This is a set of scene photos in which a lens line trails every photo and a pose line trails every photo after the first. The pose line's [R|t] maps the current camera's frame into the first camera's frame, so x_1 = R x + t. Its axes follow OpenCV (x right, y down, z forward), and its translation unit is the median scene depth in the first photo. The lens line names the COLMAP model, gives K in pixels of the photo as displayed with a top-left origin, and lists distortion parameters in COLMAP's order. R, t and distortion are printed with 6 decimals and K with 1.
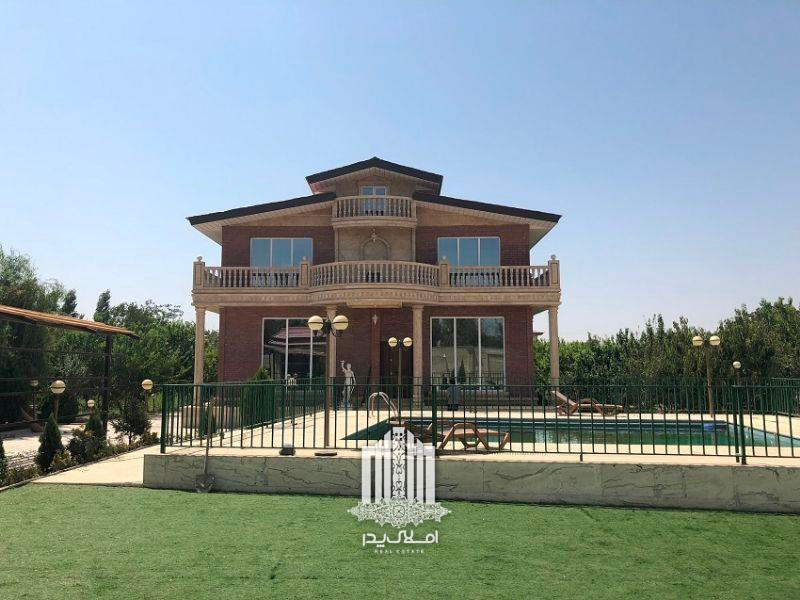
lens RADIAL K [[646.9, 0, 400.0], [0, 646.9, 300.0], [0, 0, 1]] dist [-0.004117, -0.000799]
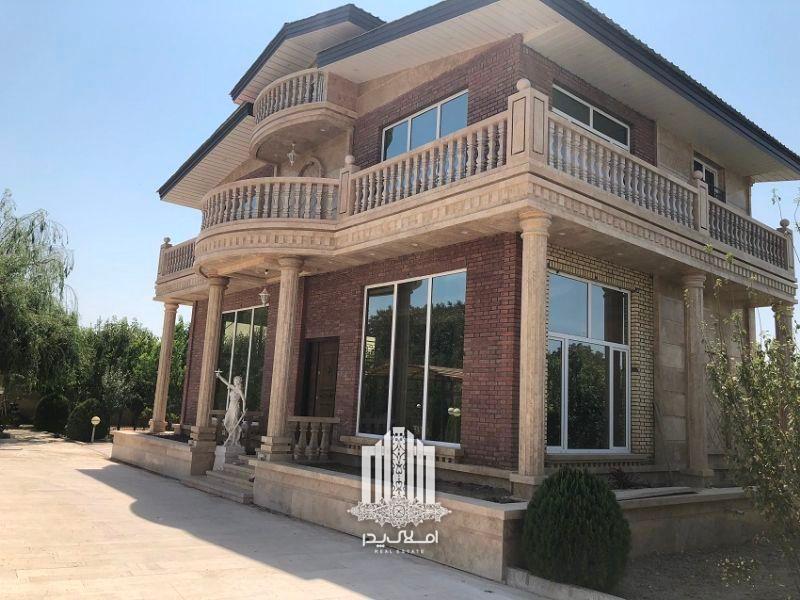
lens RADIAL K [[658.4, 0, 389.1], [0, 658.4, 297.0], [0, 0, 1]] dist [0.021629, -0.006647]
pose [[0.654438, -0.087116, -0.751080, 0.453486], [0.029055, 0.995504, -0.090149, 0.083651], [0.755557, 0.037174, 0.654027, 0.691313]]
